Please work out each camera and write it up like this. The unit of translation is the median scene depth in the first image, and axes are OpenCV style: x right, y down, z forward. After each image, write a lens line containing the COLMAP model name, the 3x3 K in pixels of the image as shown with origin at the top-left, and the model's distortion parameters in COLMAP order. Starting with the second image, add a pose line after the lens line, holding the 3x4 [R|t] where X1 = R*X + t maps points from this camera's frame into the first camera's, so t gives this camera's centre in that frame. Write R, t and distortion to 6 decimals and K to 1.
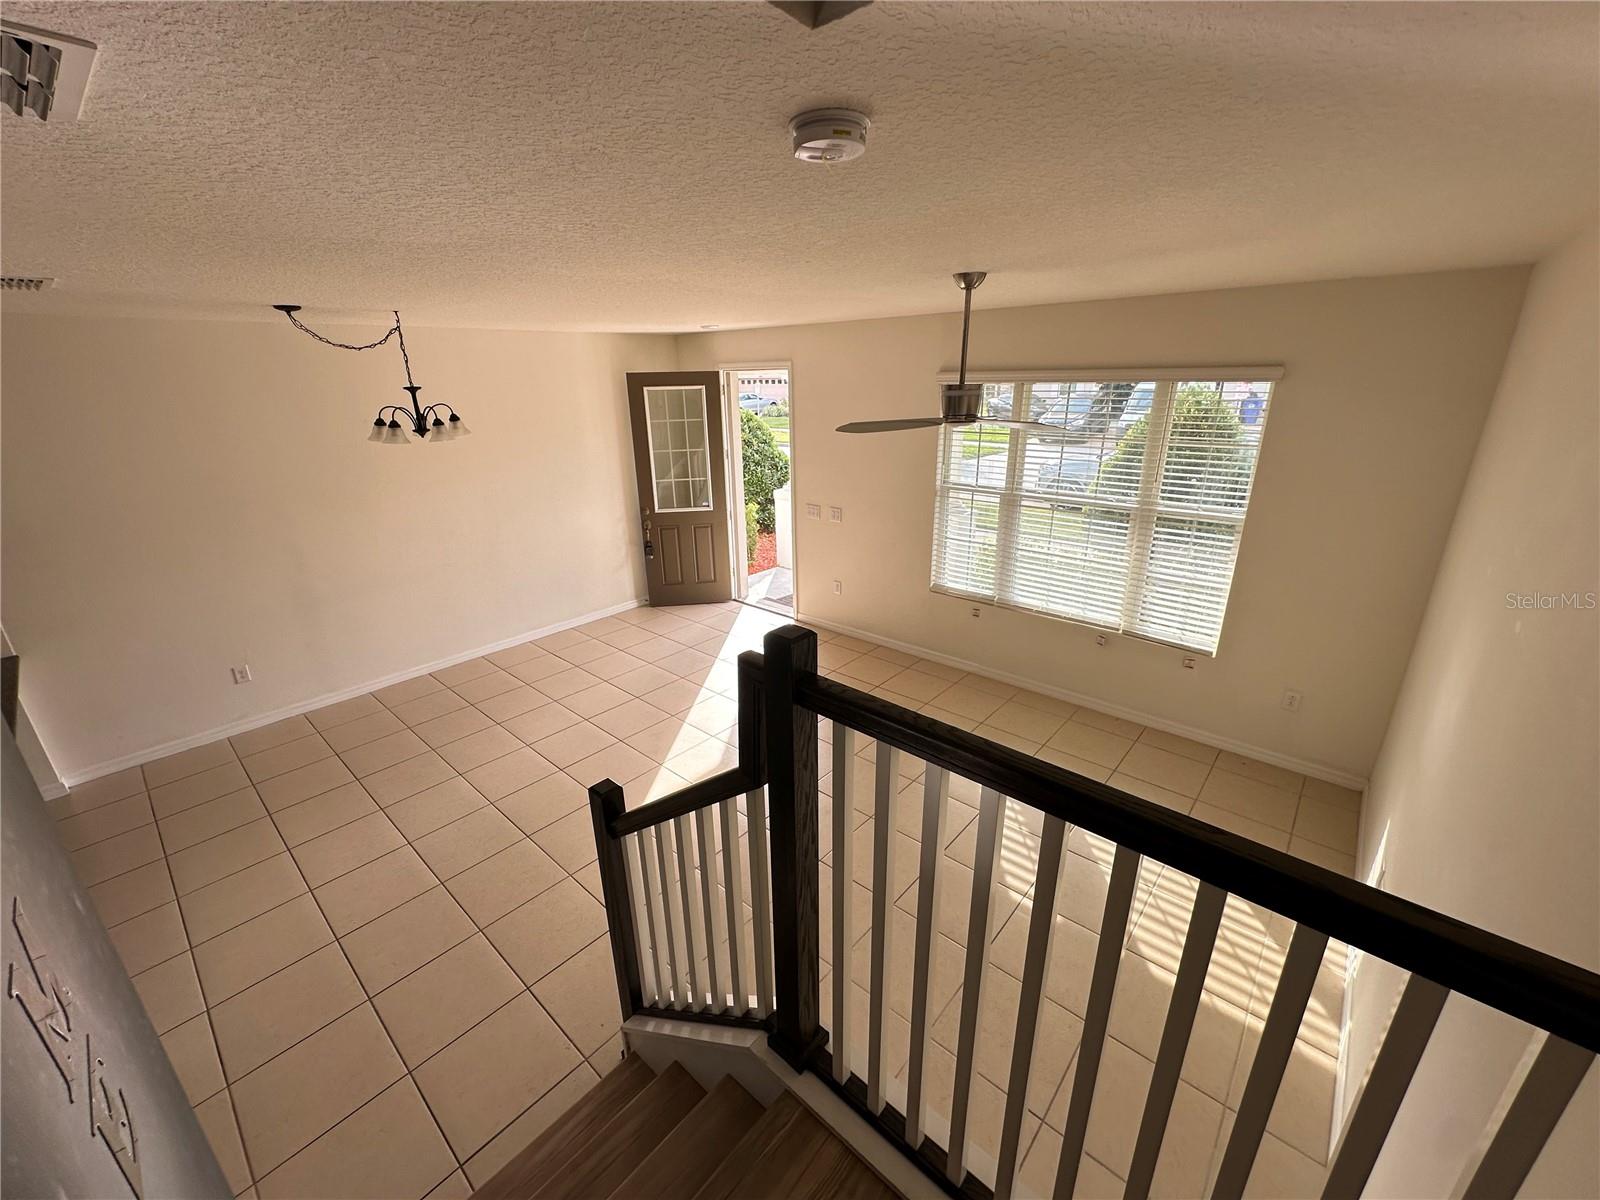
lens RADIAL K [[641.1, 0, 798.9], [0, 641.1, 599.7], [0, 0, 1]] dist [-0.001465, 0.000054]
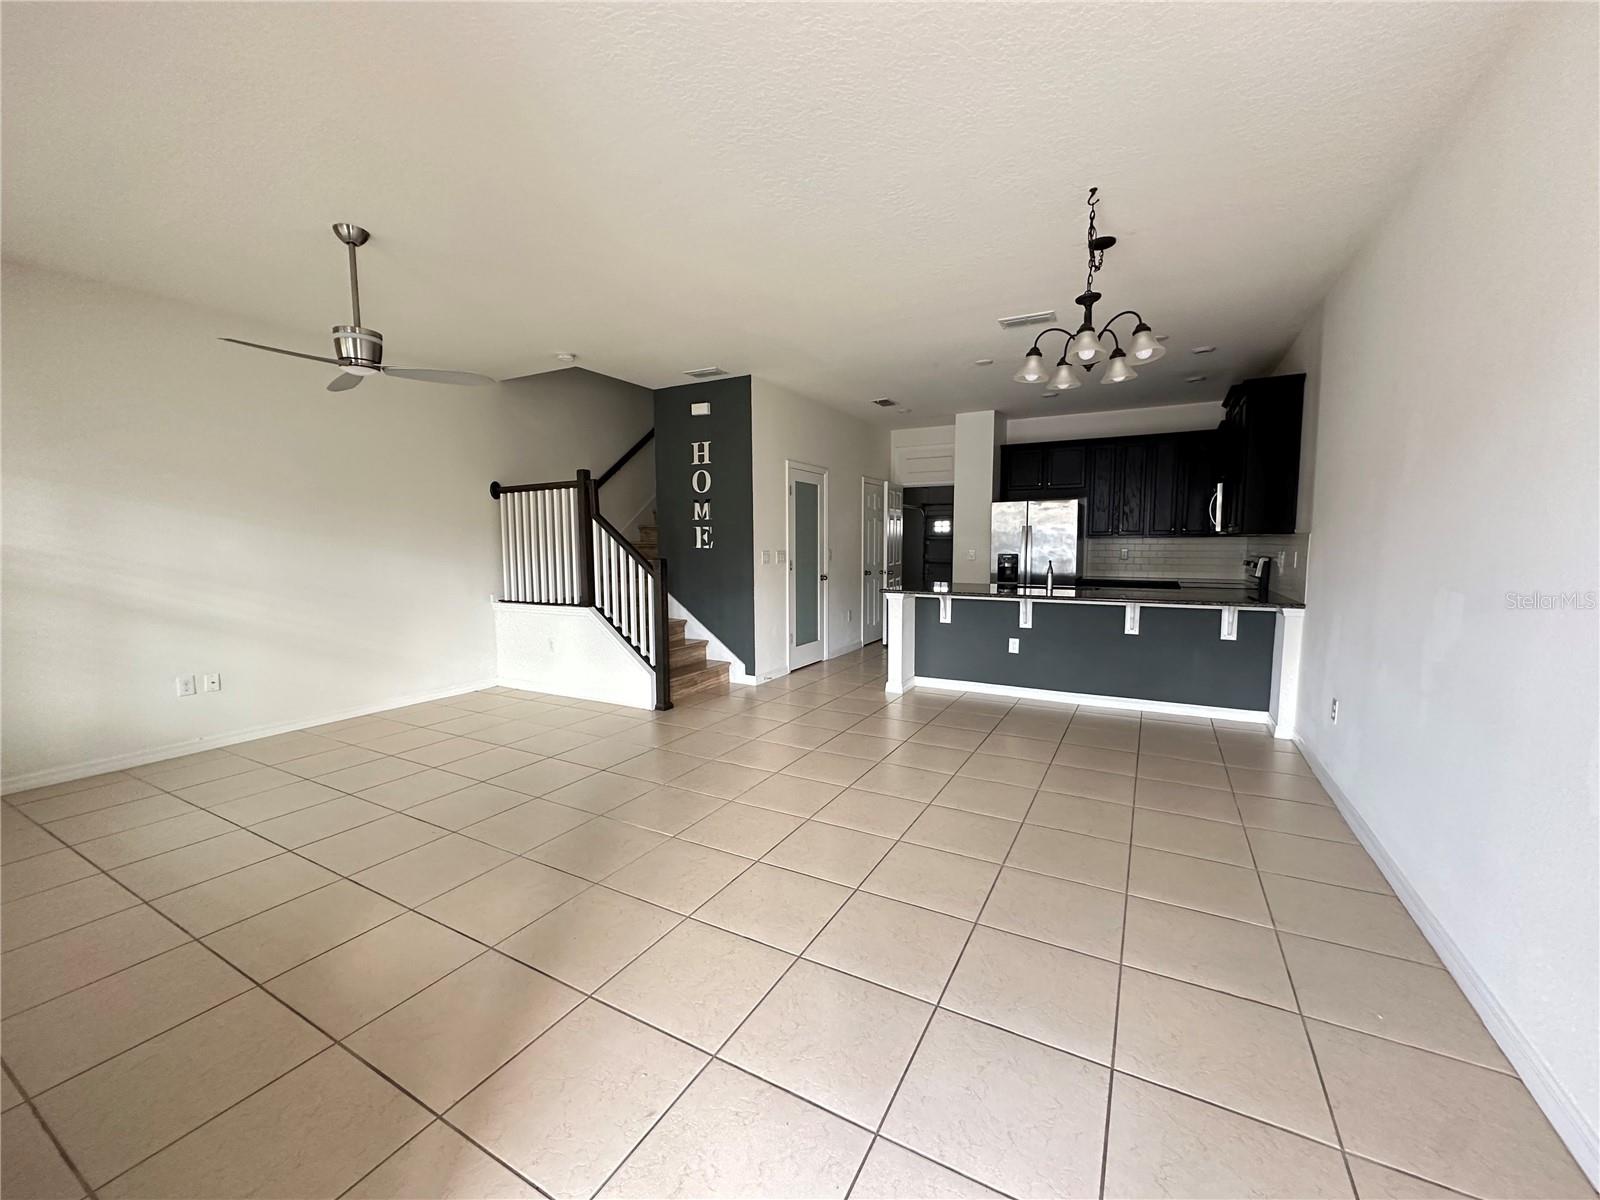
lens RADIAL K [[641.1, 0, 799.9], [0, 641.1, 599.8], [0, 0, 1]] dist [-0.001465, 0.000054]
pose [[-0.975240, 0.042797, -0.216968, -0.097399], [-0.051482, 0.910207, 0.410942, -0.209184], [0.215073, 0.411937, -0.885467, 1.155052]]
